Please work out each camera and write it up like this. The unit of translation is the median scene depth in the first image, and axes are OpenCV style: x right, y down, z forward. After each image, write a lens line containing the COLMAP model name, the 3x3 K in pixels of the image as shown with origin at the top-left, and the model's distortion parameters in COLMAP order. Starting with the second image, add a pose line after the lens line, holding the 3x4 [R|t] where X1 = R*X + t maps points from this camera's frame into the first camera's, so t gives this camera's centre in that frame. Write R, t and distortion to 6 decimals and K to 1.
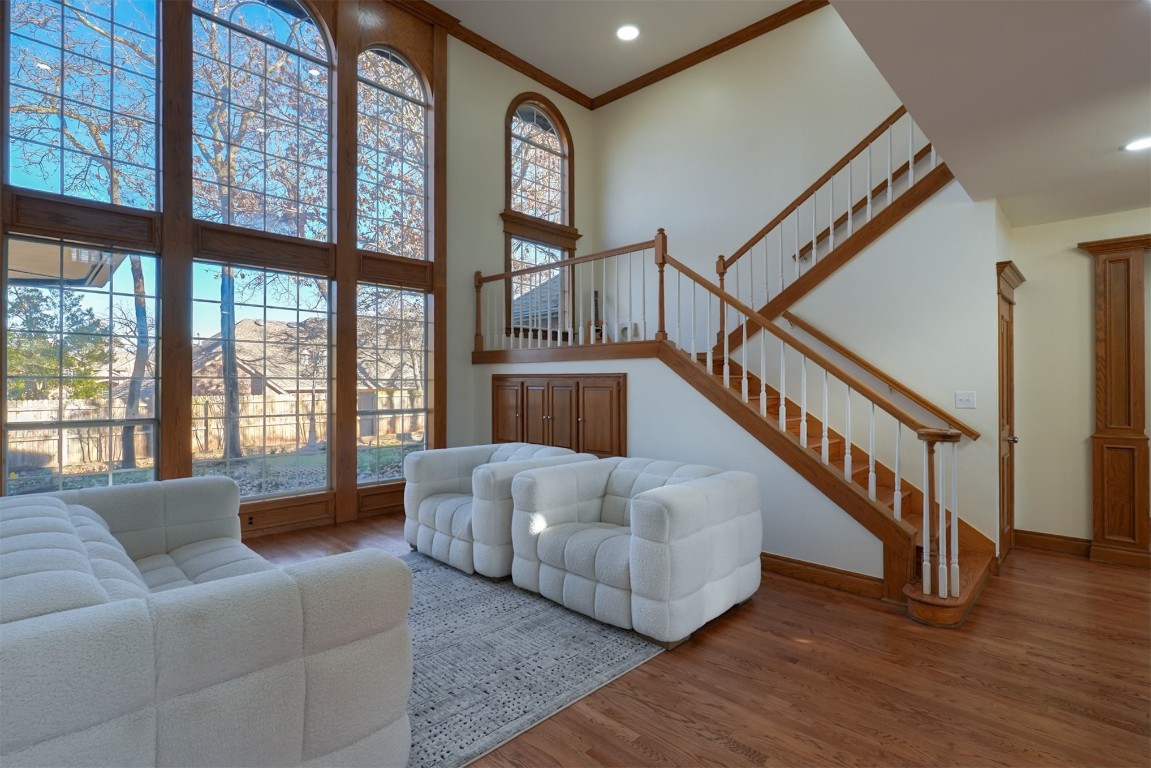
lens RADIAL K [[601.3, 0, 530.1], [0, 601.3, 382.5], [0, 0, 1]] dist [-0.000064, -0.002242]
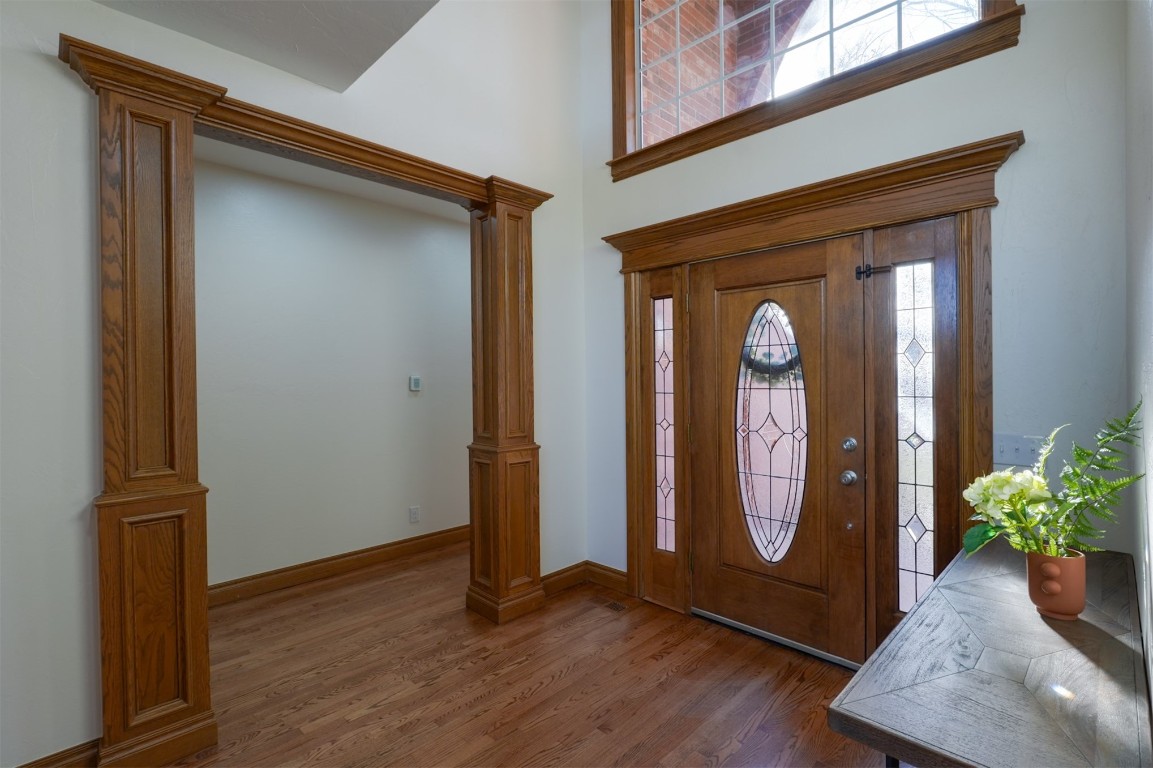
lens RADIAL K [[528.2, 0, 581.8], [0, 528.2, 379.9], [0, 0, 1]] dist [-0.006780, -0.000441]
pose [[0.031351, -0.010829, 0.999450, 0.576581], [-0.000836, 0.999941, 0.010860, -0.004035], [-0.999508, -0.001176, 0.031340, 0.645509]]
